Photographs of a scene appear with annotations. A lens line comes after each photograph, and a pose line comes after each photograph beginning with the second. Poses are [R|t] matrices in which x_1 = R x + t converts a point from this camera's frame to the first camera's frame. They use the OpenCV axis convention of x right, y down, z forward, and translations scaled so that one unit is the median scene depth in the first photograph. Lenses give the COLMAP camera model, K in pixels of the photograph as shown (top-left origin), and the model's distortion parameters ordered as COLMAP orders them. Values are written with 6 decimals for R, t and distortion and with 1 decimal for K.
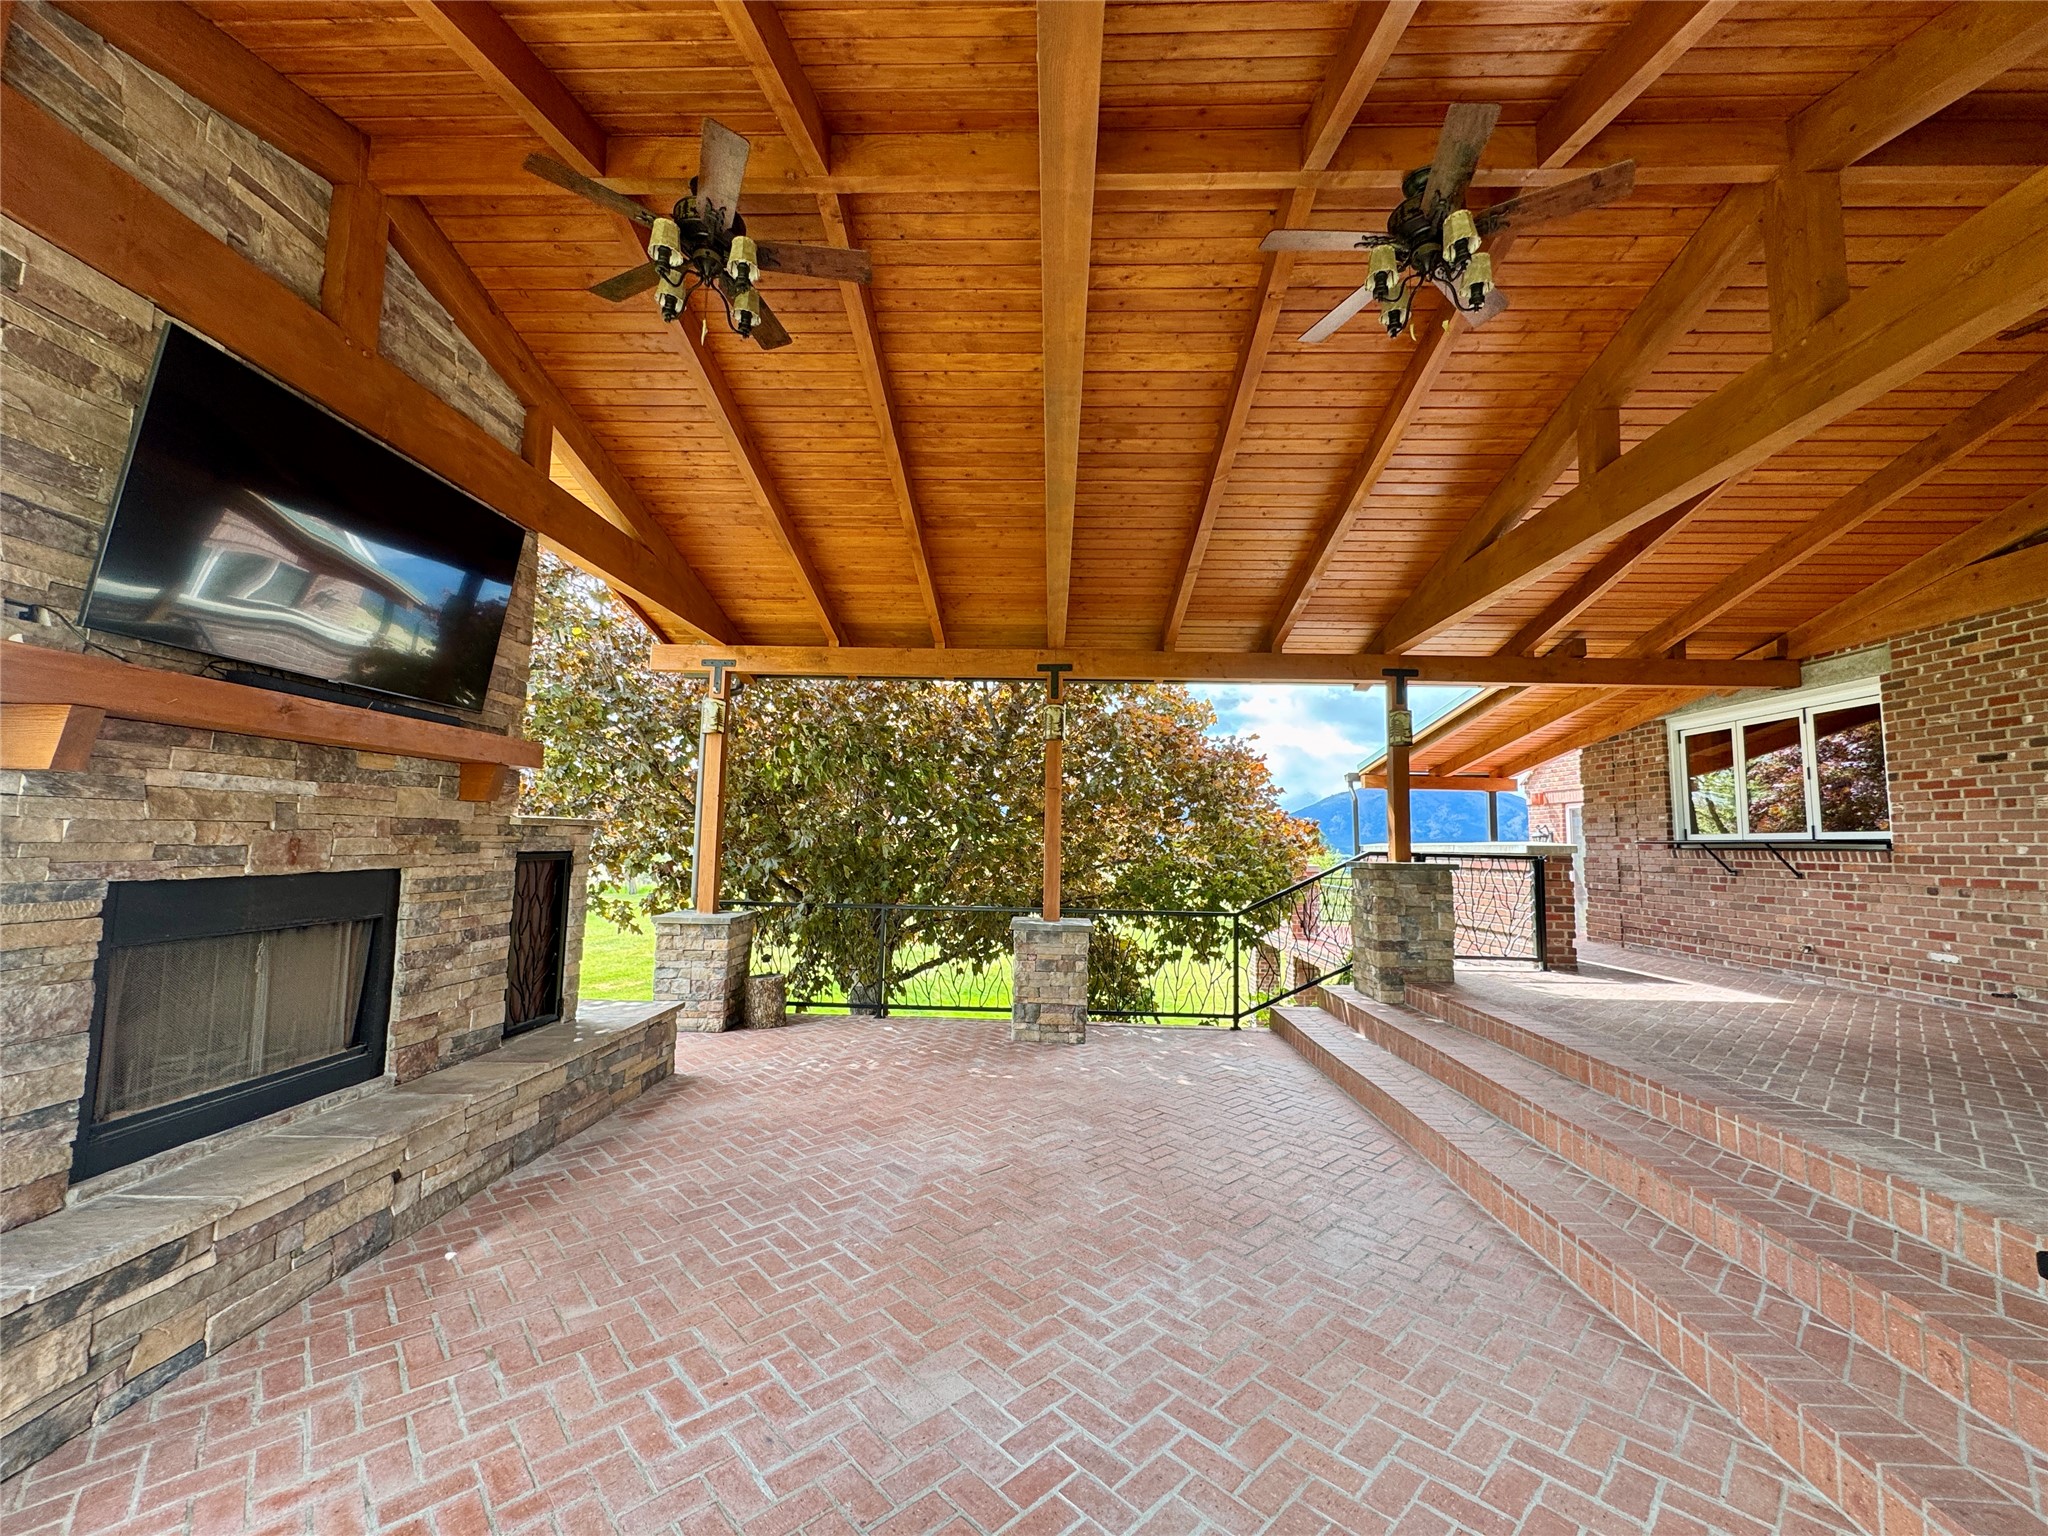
lens RADIAL K [[816.4, 0, 1023.6], [0, 816.4, 776.8], [0, 0, 1]] dist [-0.003438, 0.000489]
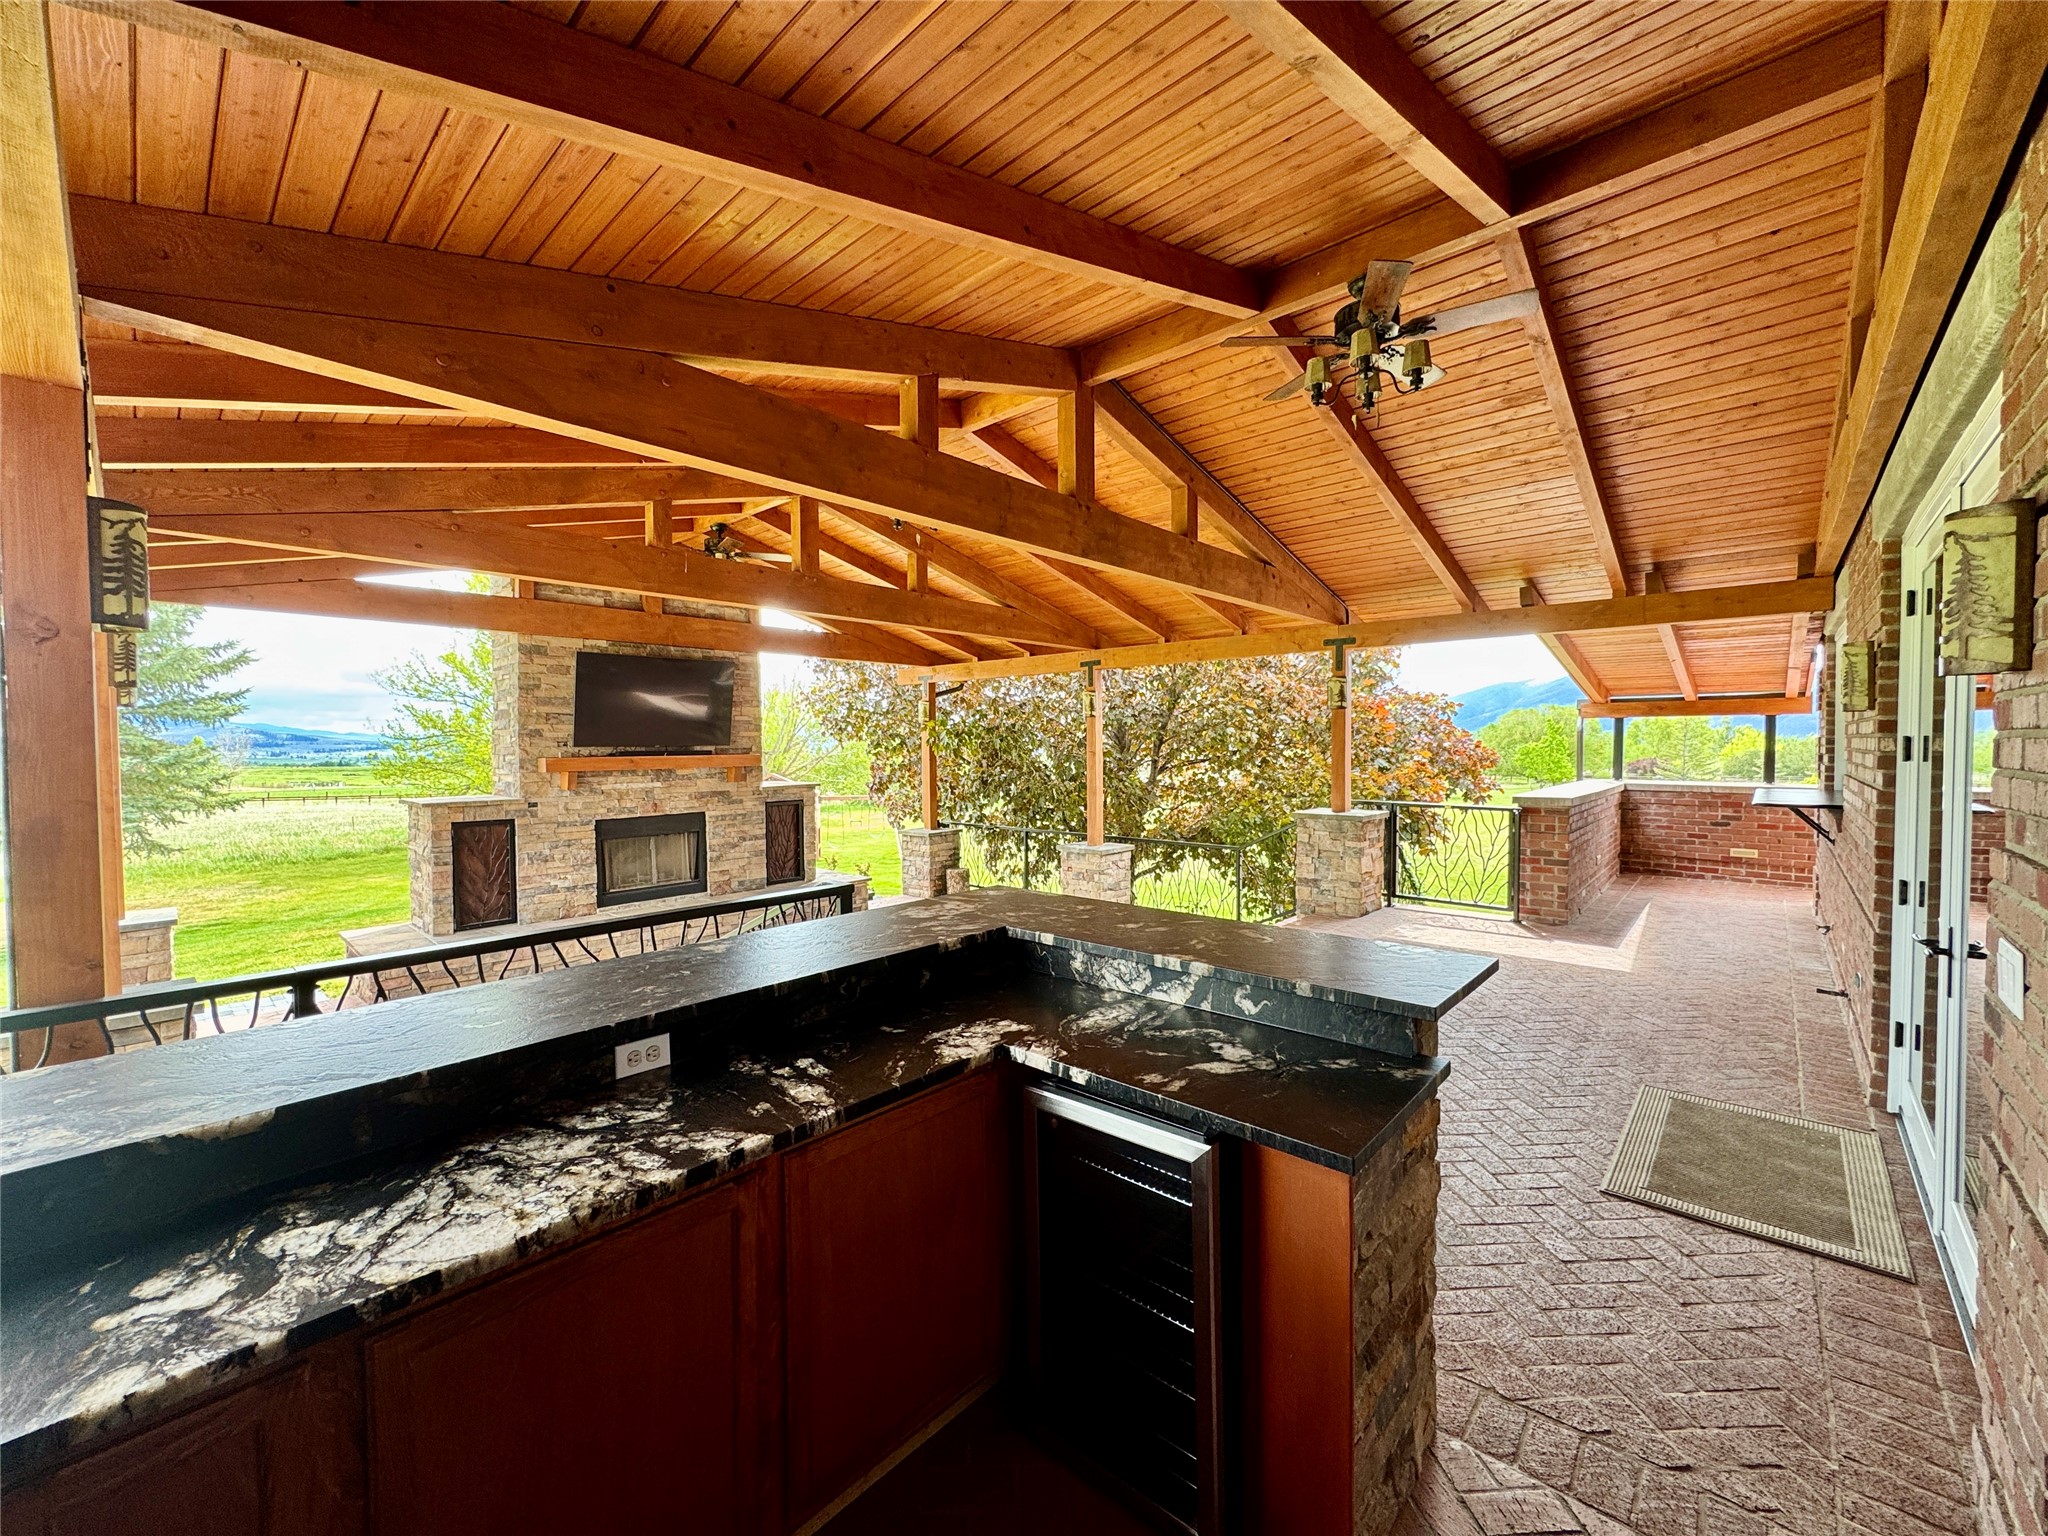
lens RADIAL K [[816.4, 0, 1018.4], [0, 816.4, 773.3], [0, 0, 1]] dist [-0.003438, 0.000489]
pose [[0.764048, -0.001581, -0.645158, 1.548487], [0.074045, 0.993604, 0.085254, -0.142119], [0.640897, -0.112909, 0.759278, -0.263282]]
